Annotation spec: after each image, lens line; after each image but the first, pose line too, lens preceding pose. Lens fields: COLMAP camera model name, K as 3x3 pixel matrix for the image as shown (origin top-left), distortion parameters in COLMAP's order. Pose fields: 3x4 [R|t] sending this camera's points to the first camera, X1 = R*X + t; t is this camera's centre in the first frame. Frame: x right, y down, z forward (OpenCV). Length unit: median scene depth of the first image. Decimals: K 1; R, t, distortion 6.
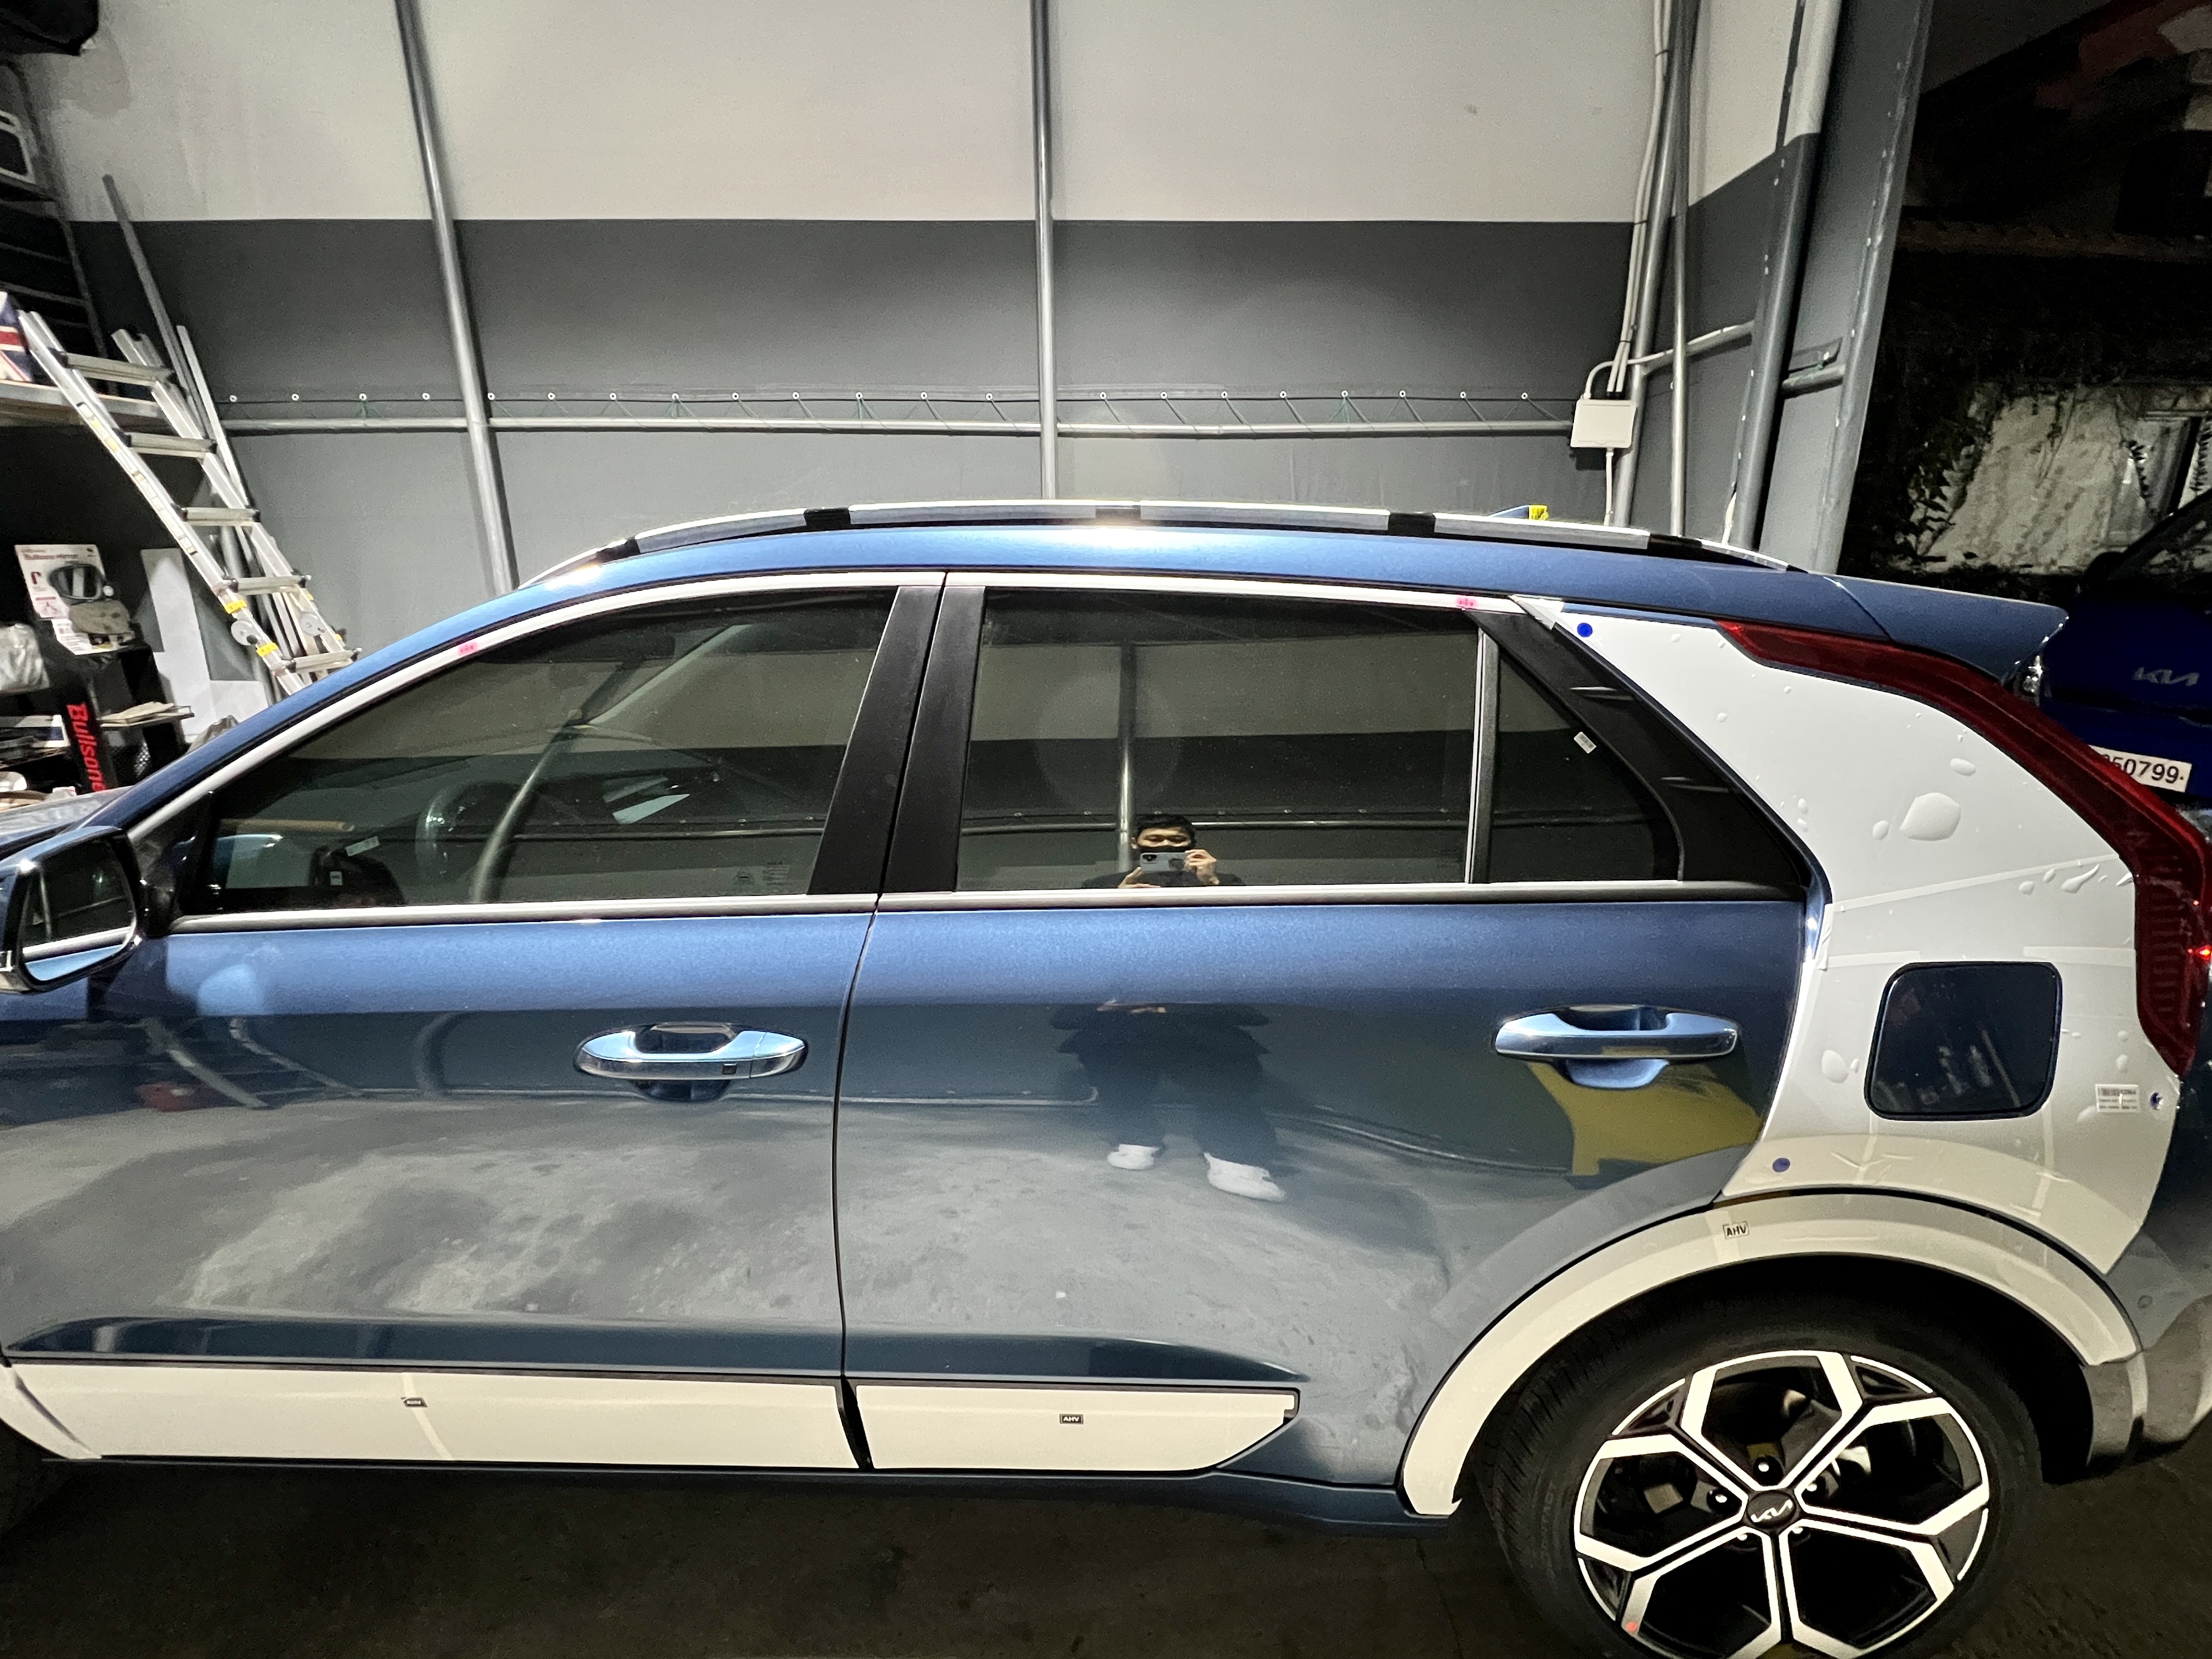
lens RADIAL K [[988.1, 0, 1106.0], [0, 988.1, 829.5], [0, 0, 1]] dist [0.000773, 0.000035]
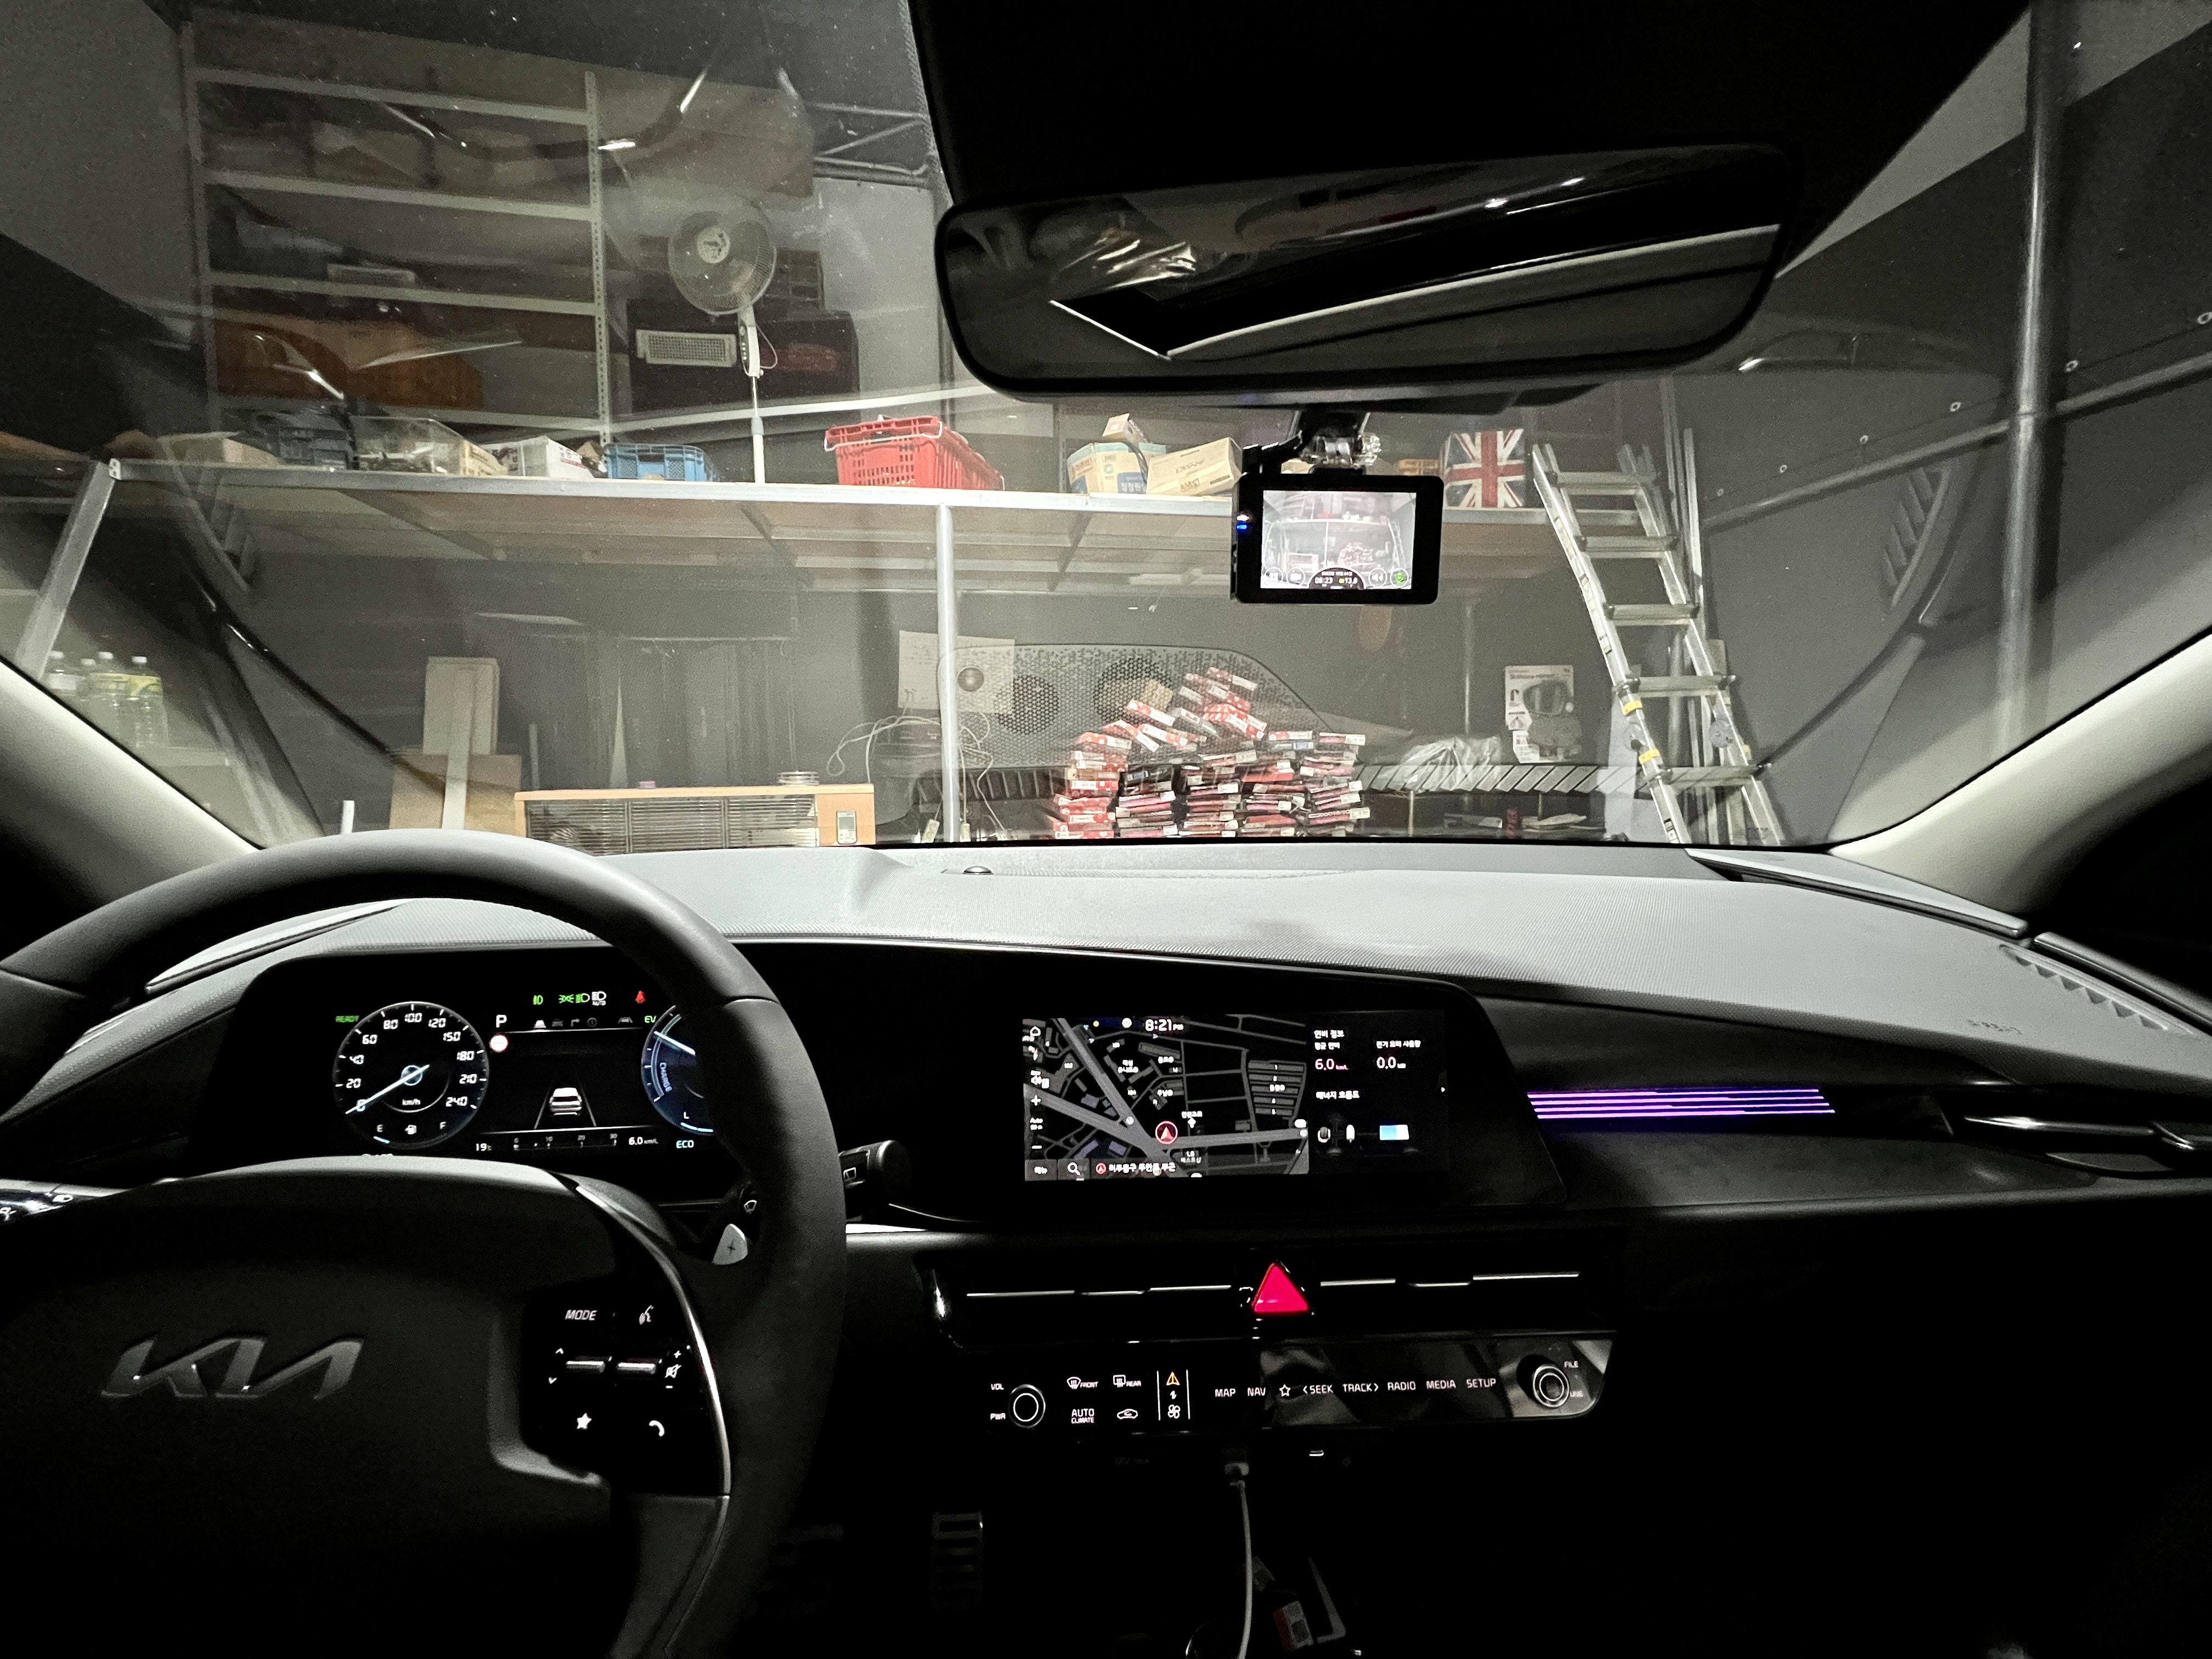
lens RADIAL K [[881.7, 0, 1112.7], [0, 881.7, 831.3], [0, 0, 1]] dist [0.000946, -0.000301]
pose [[0.143597, 0.082525, -0.986189, -0.159256], [-0.248359, 0.967631, 0.044809, -0.038957], [0.957965, 0.238495, 0.159444, 0.453863]]
